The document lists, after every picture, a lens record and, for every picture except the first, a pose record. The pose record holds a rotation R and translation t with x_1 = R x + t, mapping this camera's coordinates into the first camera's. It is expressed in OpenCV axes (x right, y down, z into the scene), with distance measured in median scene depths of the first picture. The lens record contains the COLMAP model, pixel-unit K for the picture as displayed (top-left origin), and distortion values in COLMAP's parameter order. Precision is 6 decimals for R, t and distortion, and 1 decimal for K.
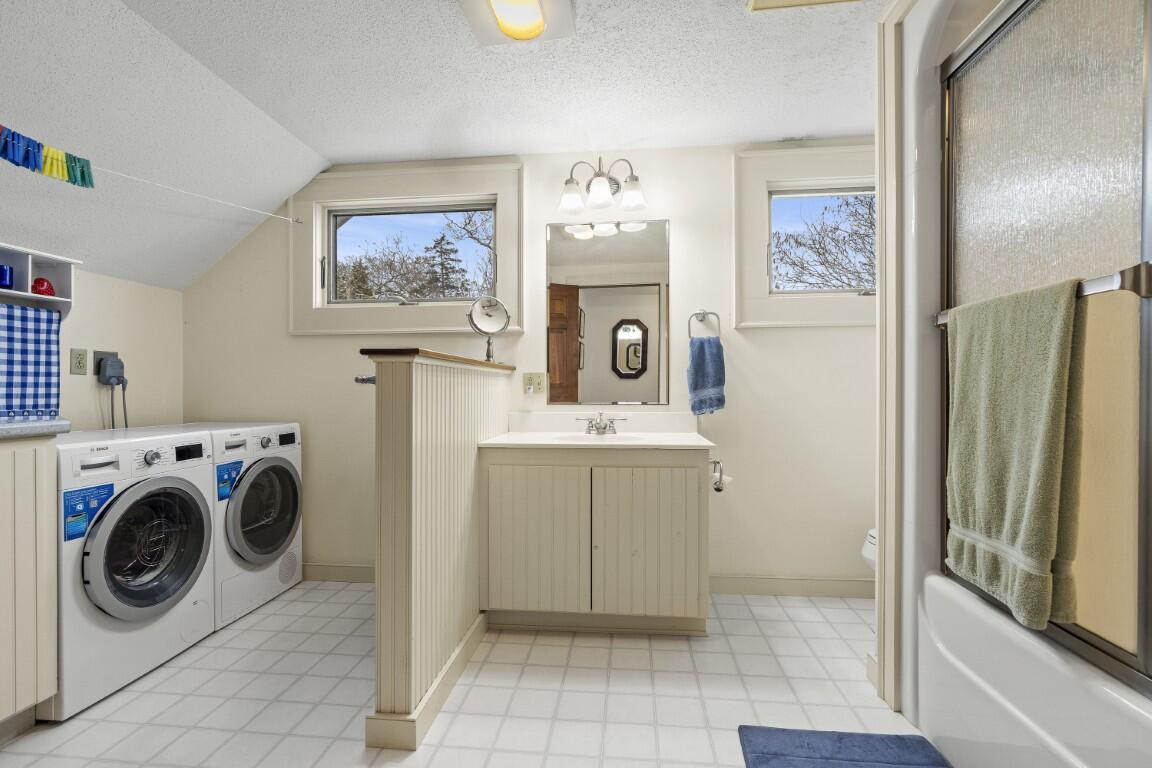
lens RADIAL K [[511.9, 0, 577.7], [0, 511.9, 388.4], [0, 0, 1]] dist [-0.014228, -0.000479]
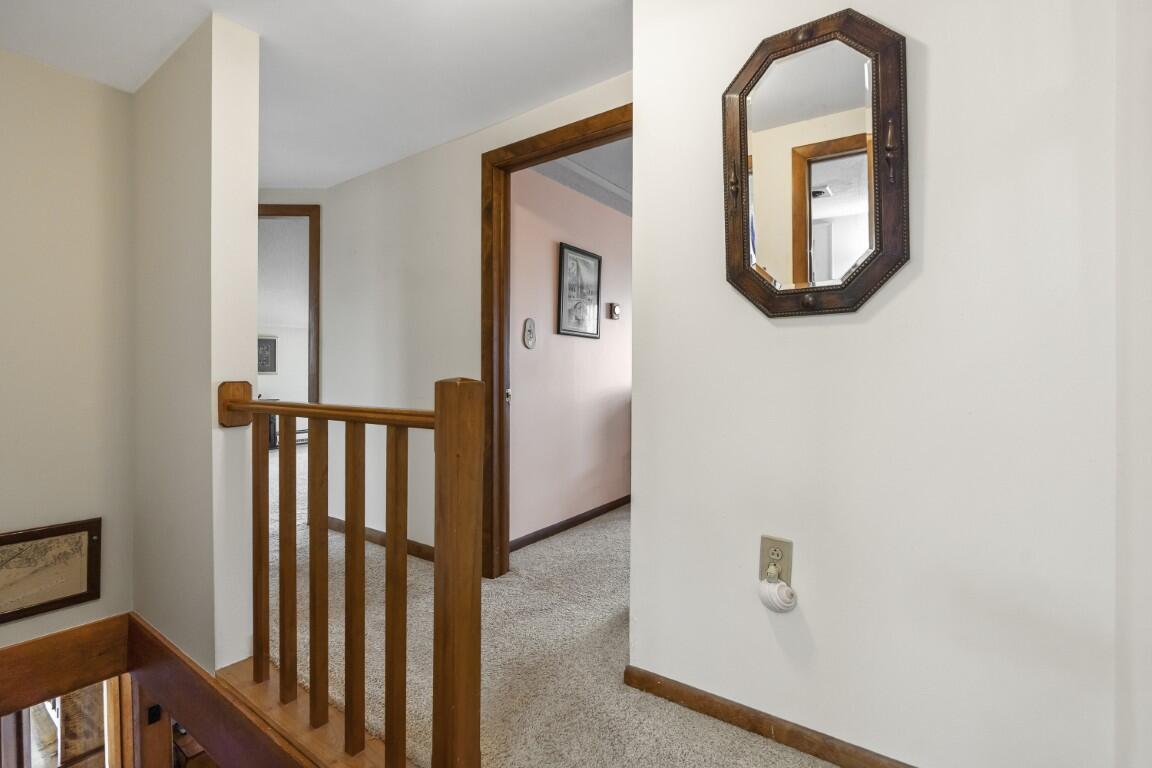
lens RADIAL K [[511.9, 0, 574.3], [0, 511.9, 378.4], [0, 0, 1]] dist [-0.014228, -0.000479]
pose [[0.871655, -0.008830, -0.490040, 0.118551], [0.005113, 0.999947, -0.008923, 0.009468], [0.490093, 0.005272, 0.871654, 0.770163]]
